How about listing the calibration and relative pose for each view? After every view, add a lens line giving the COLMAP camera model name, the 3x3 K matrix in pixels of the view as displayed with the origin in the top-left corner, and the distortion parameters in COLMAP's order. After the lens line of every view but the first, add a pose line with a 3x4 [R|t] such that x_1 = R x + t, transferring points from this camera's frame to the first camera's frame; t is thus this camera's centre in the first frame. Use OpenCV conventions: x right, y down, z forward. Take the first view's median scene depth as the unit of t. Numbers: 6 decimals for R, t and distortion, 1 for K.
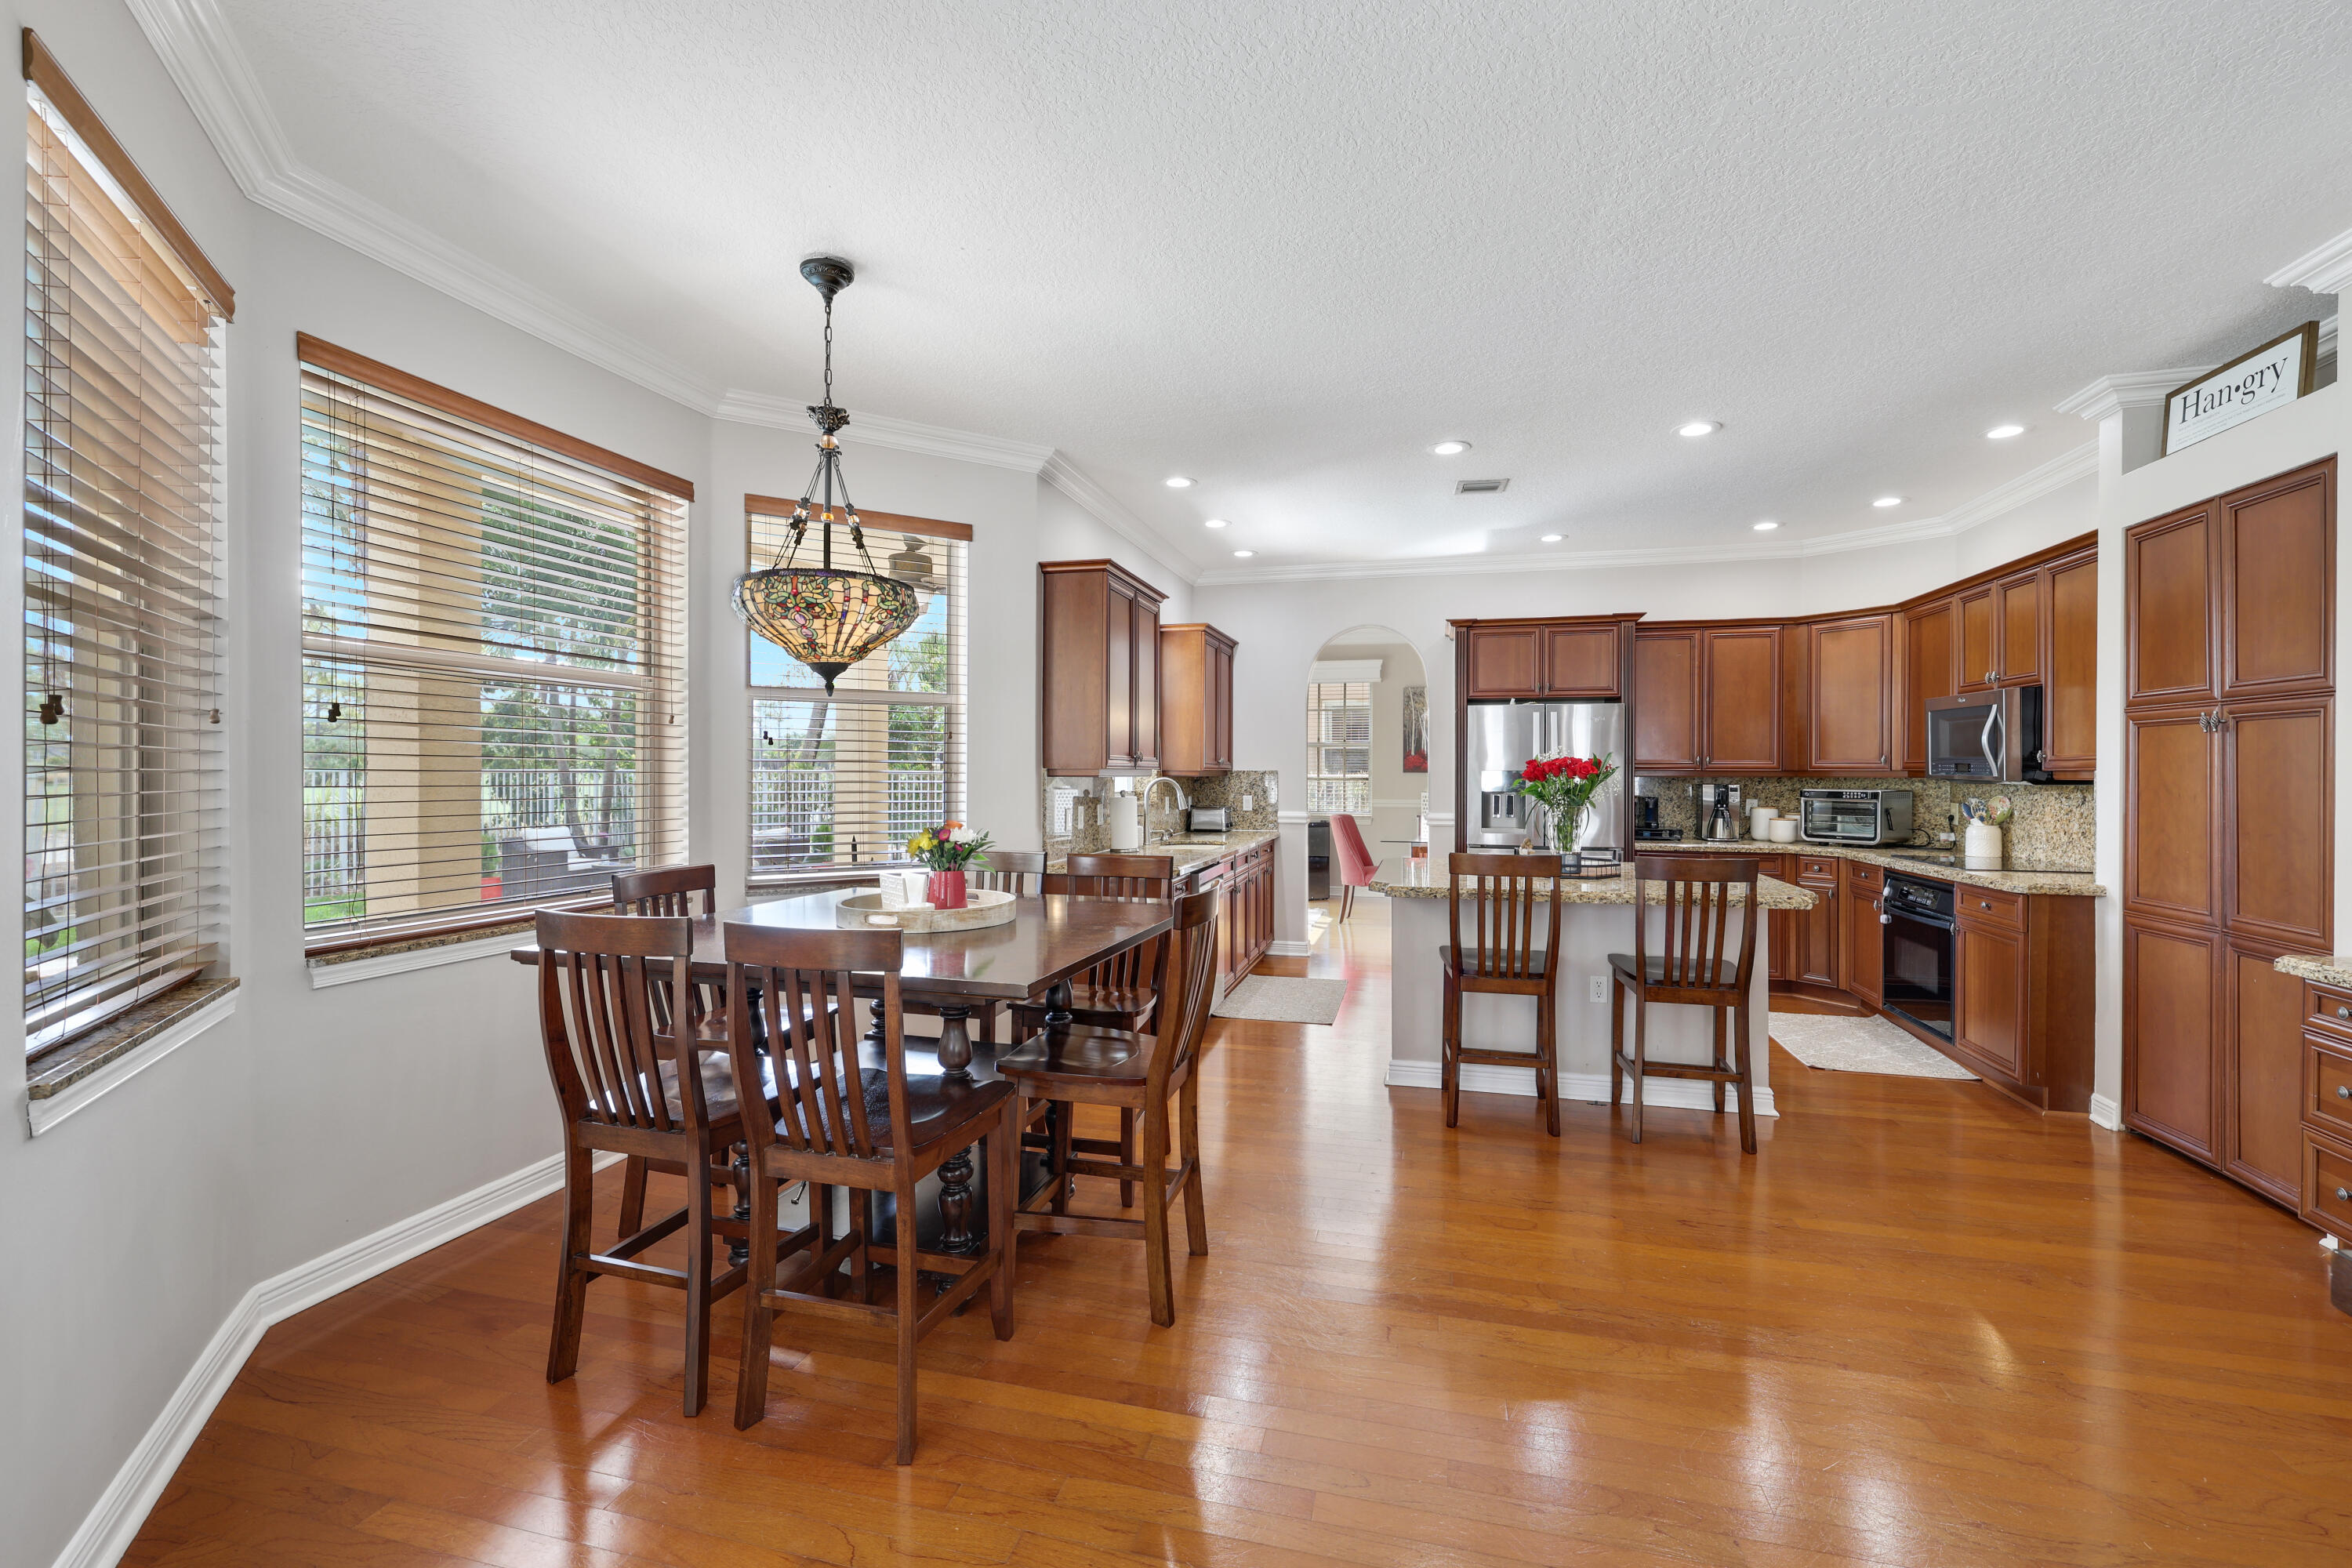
lens RADIAL K [[994.2, 0, 1180.2], [0, 994.2, 776.5], [0, 0, 1]] dist [0.002292, -0.002221]
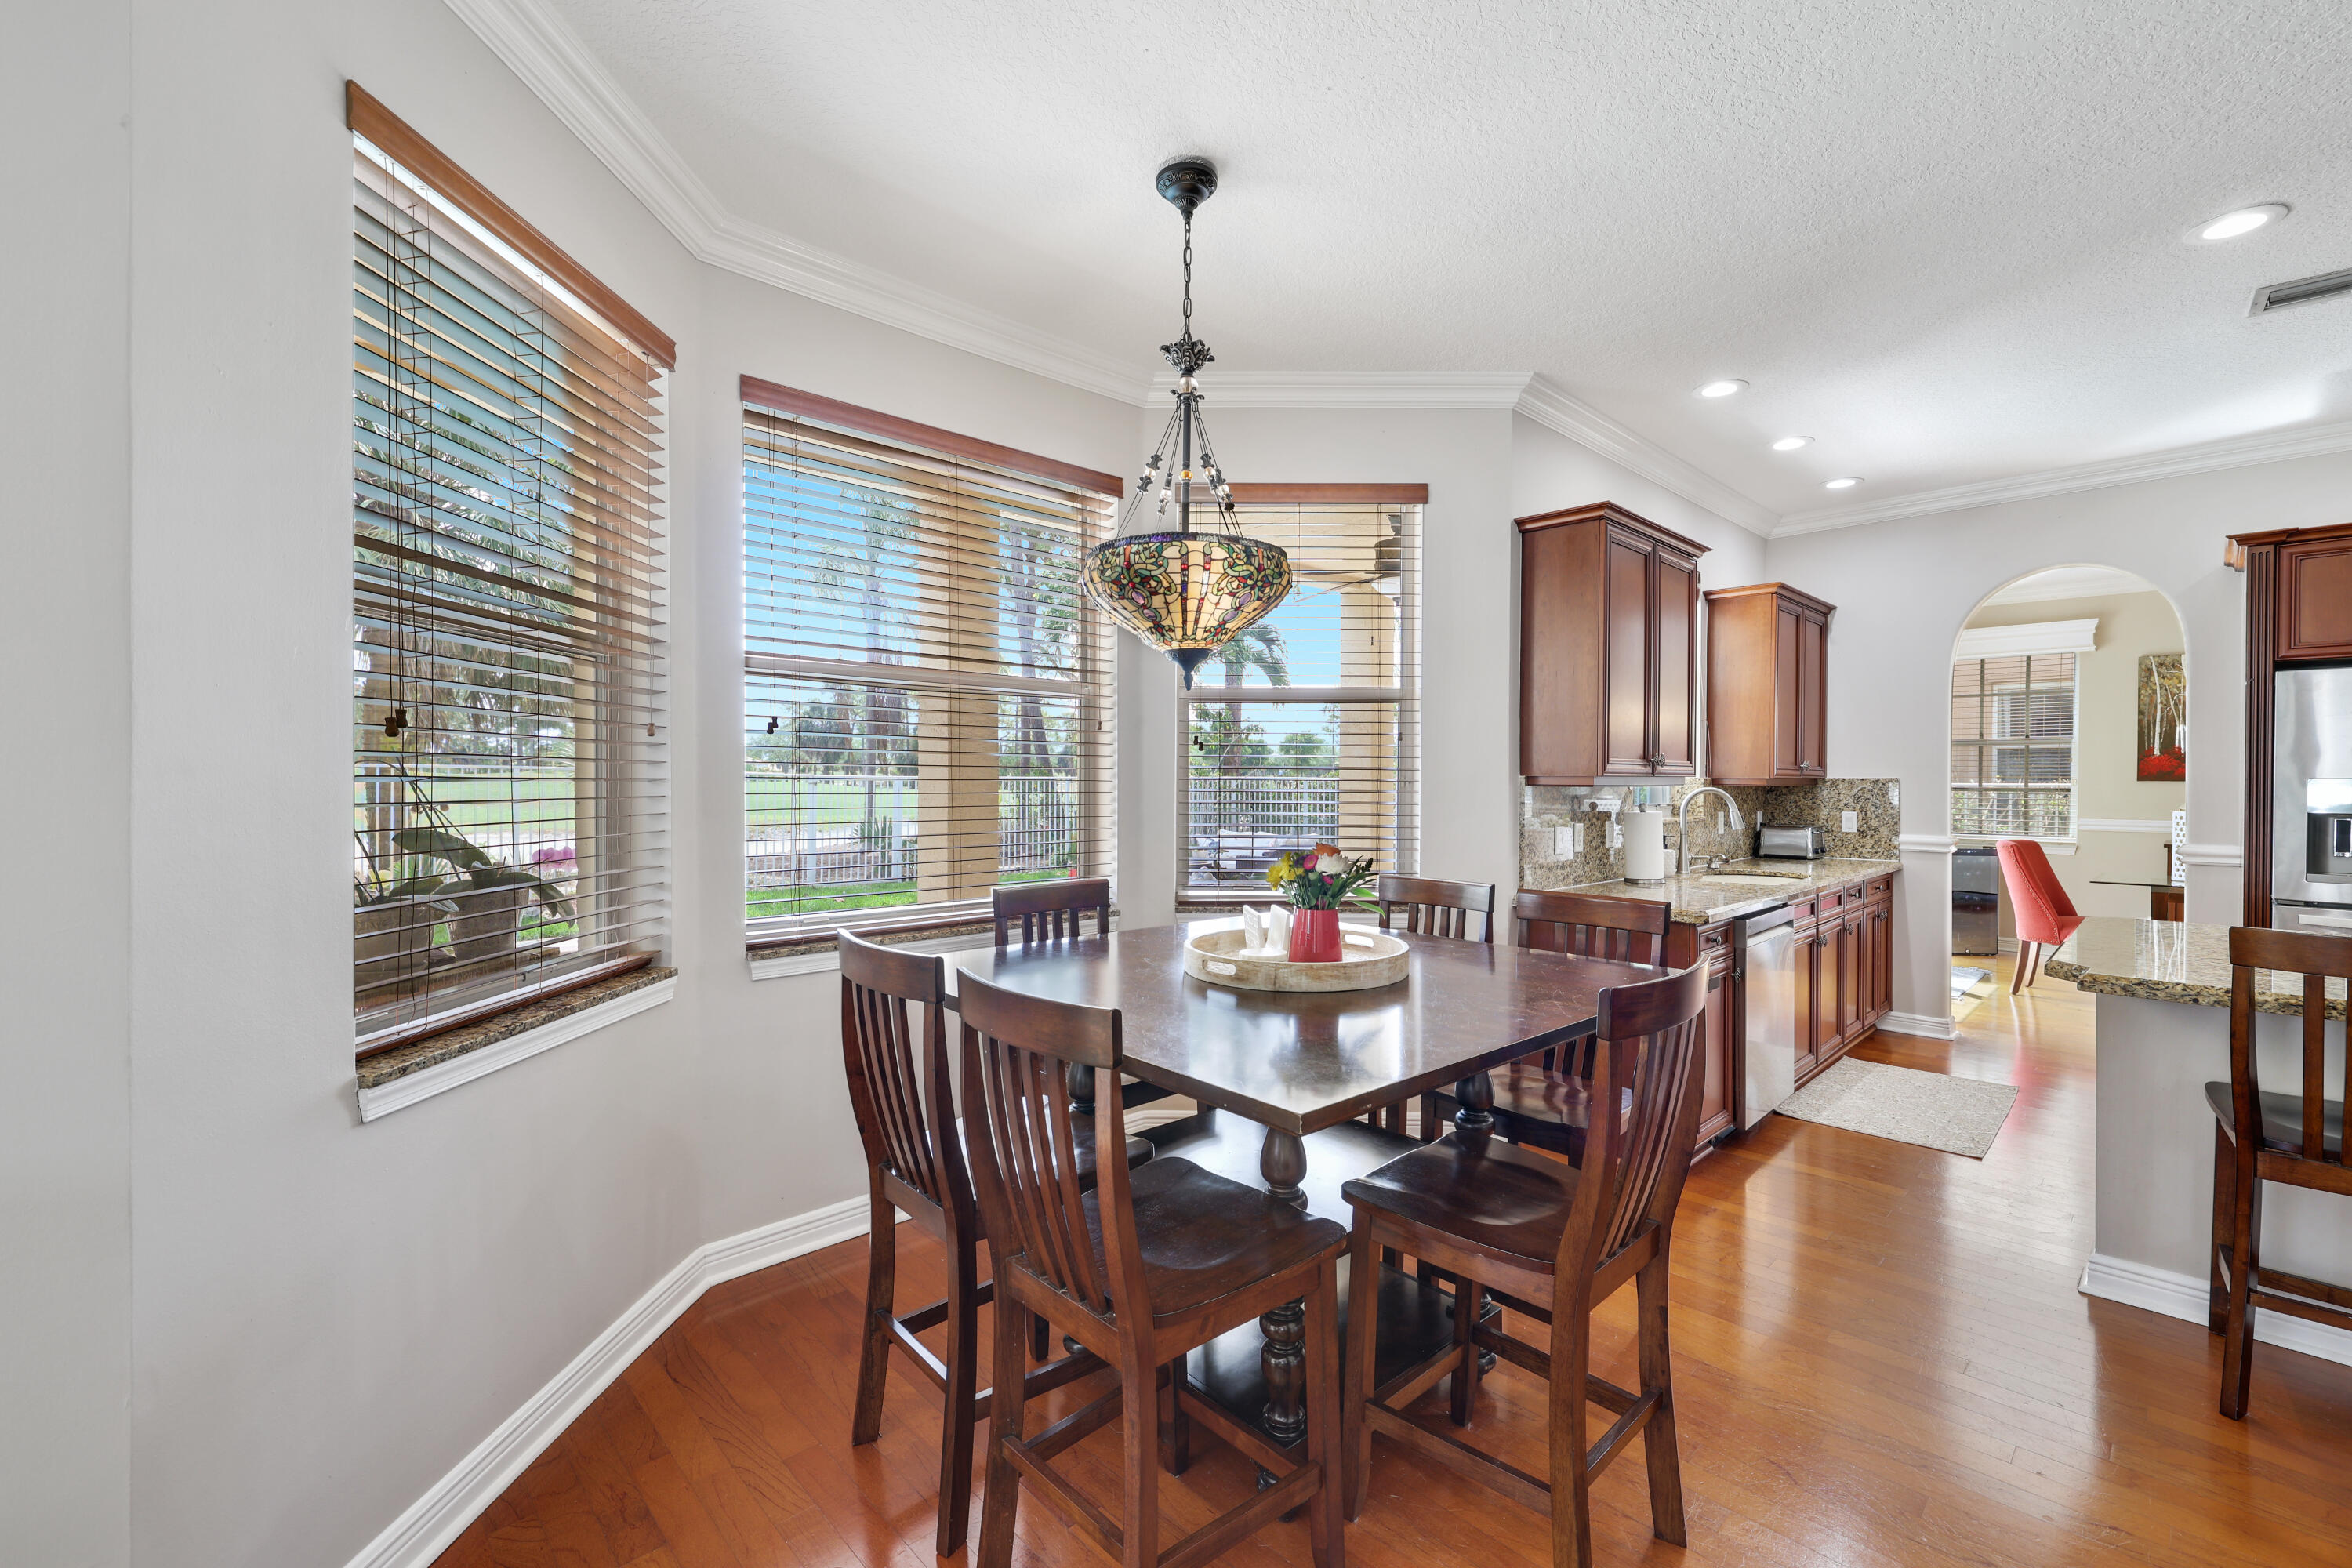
lens RADIAL K [[994.2, 0, 1175.0], [0, 994.2, 787.5], [0, 0, 1]] dist [0.002292, -0.002221]
pose [[0.851442, 0.004684, -0.524427, 0.052070], [-0.002892, 0.999987, 0.004236, -0.001532], [0.524440, -0.002090, 0.851445, 0.191817]]
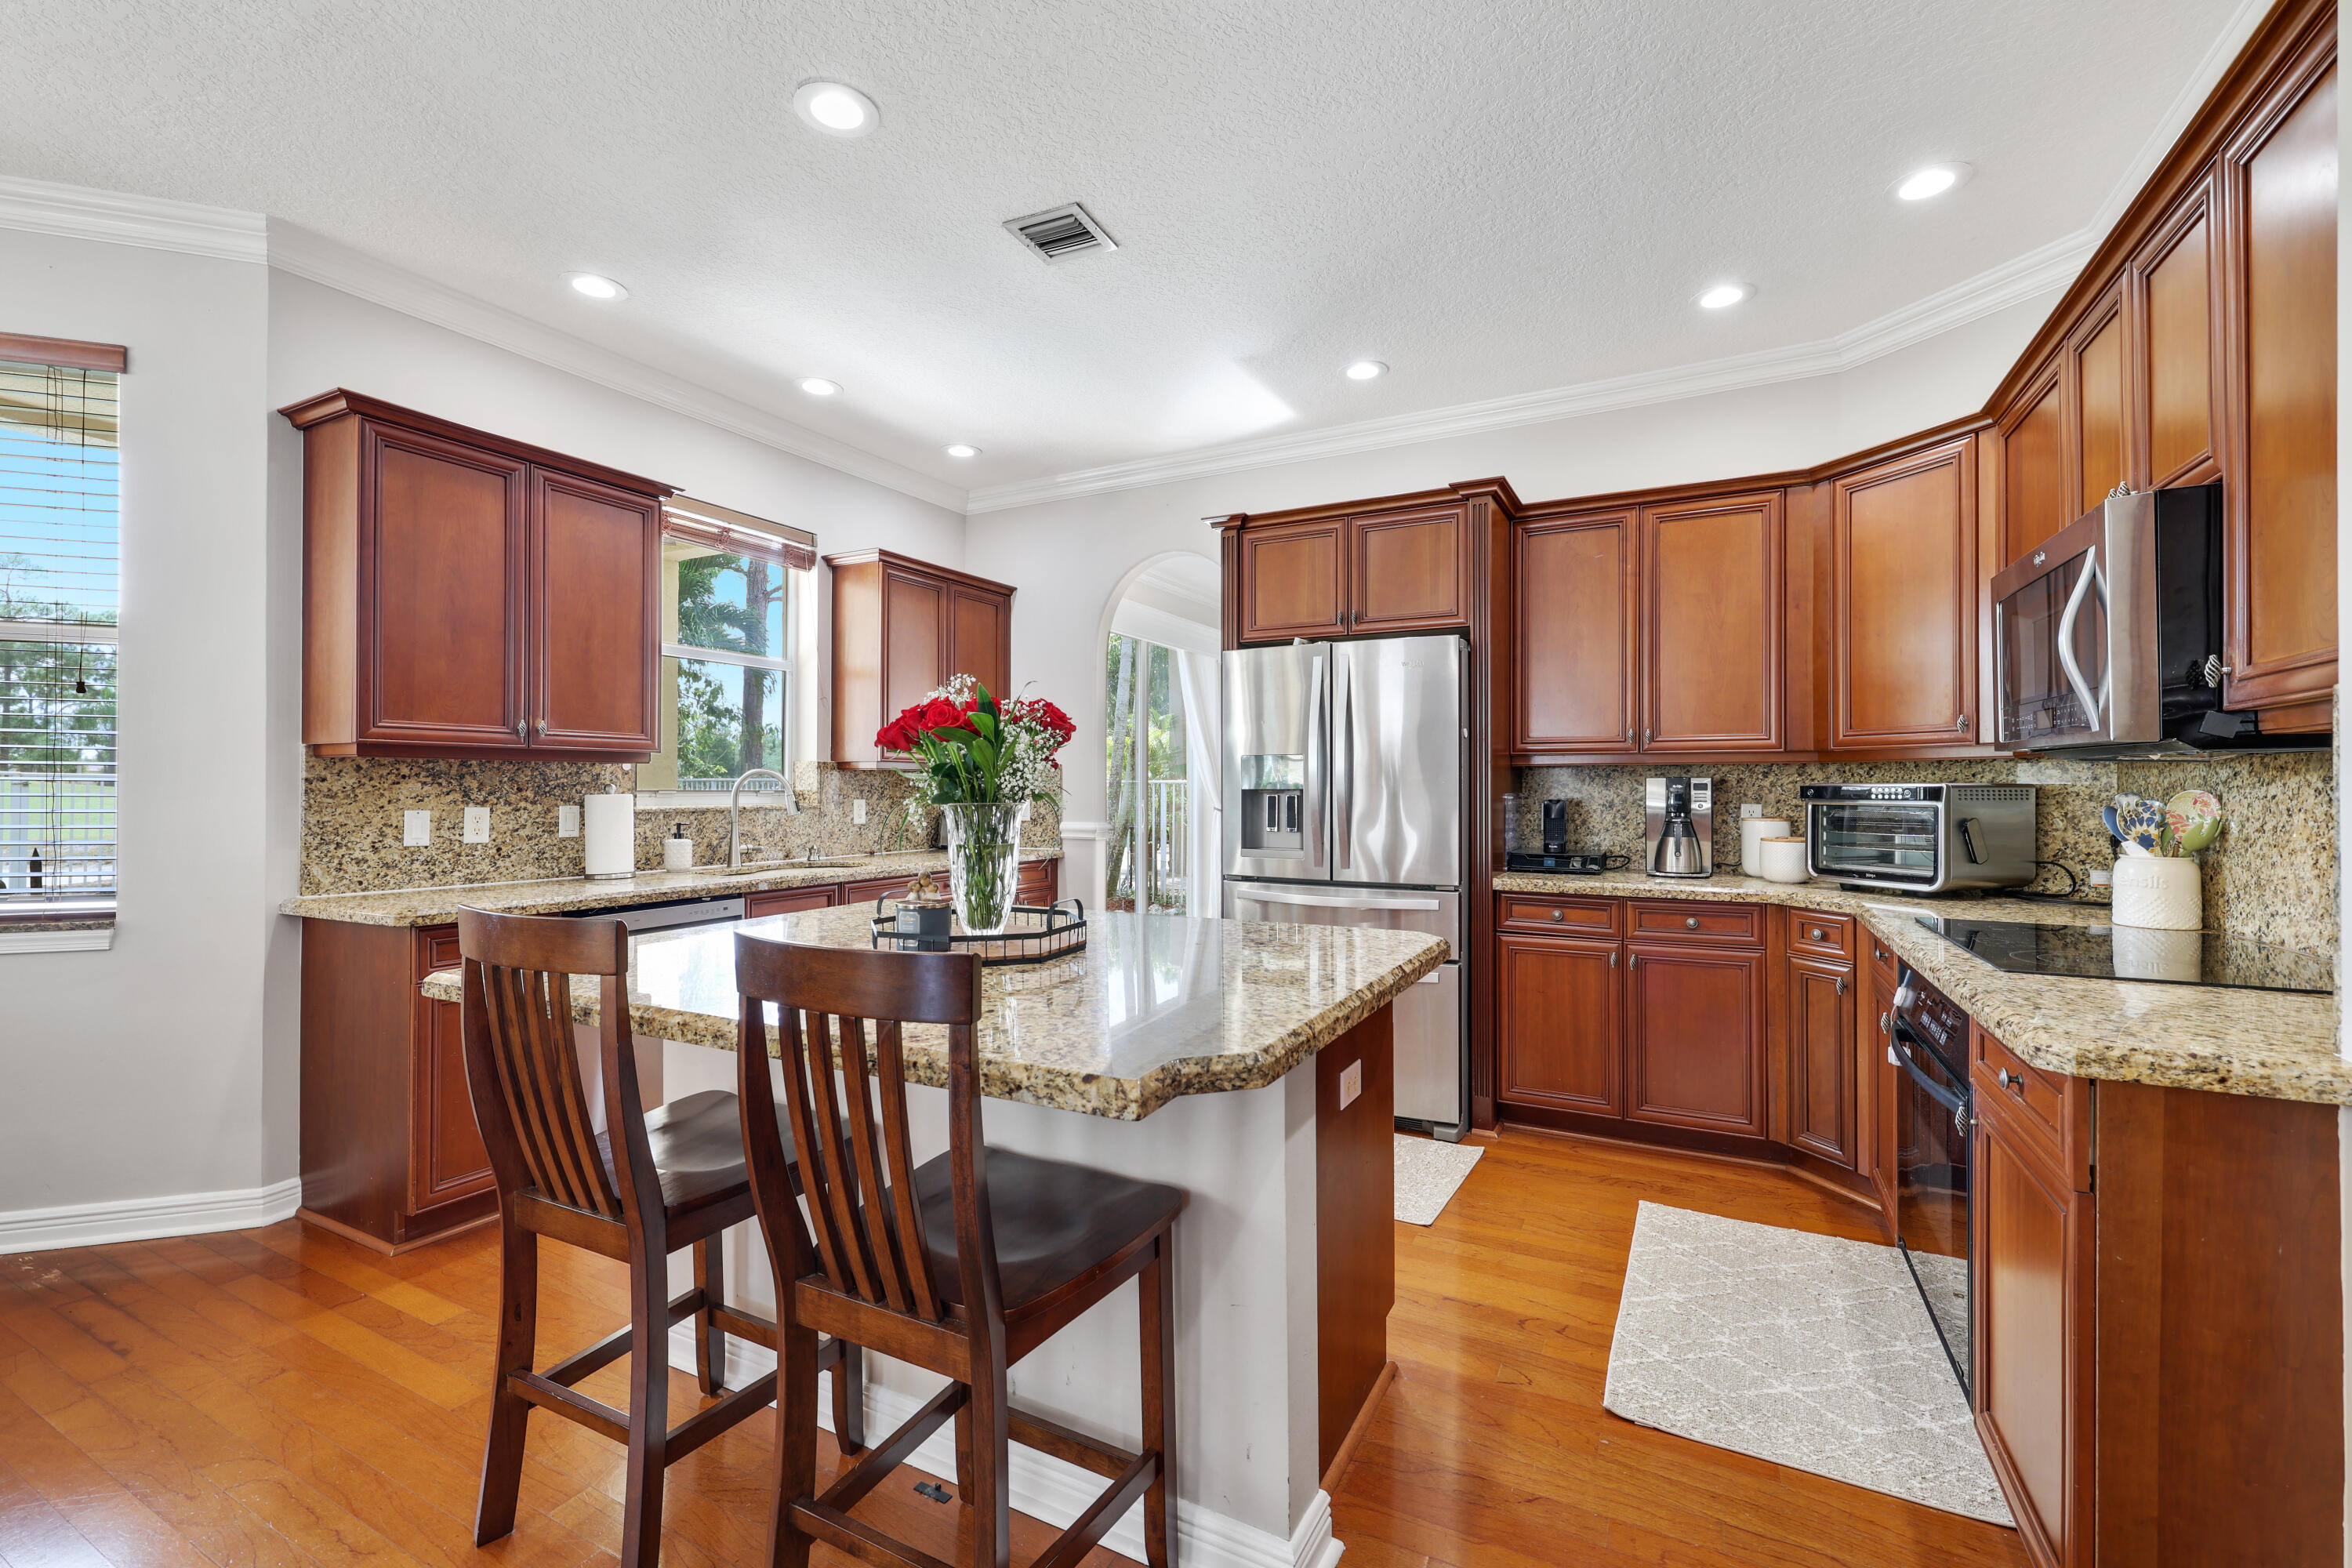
lens RADIAL K [[994.2, 0, 1175.0], [0, 994.2, 785.1], [0, 0, 1]] dist [0.002292, -0.002221]
pose [[0.974216, -0.001891, -0.225610, 0.604393], [0.000107, 0.999969, -0.007922, 0.025870], [0.225618, 0.007693, 0.974185, 0.587086]]
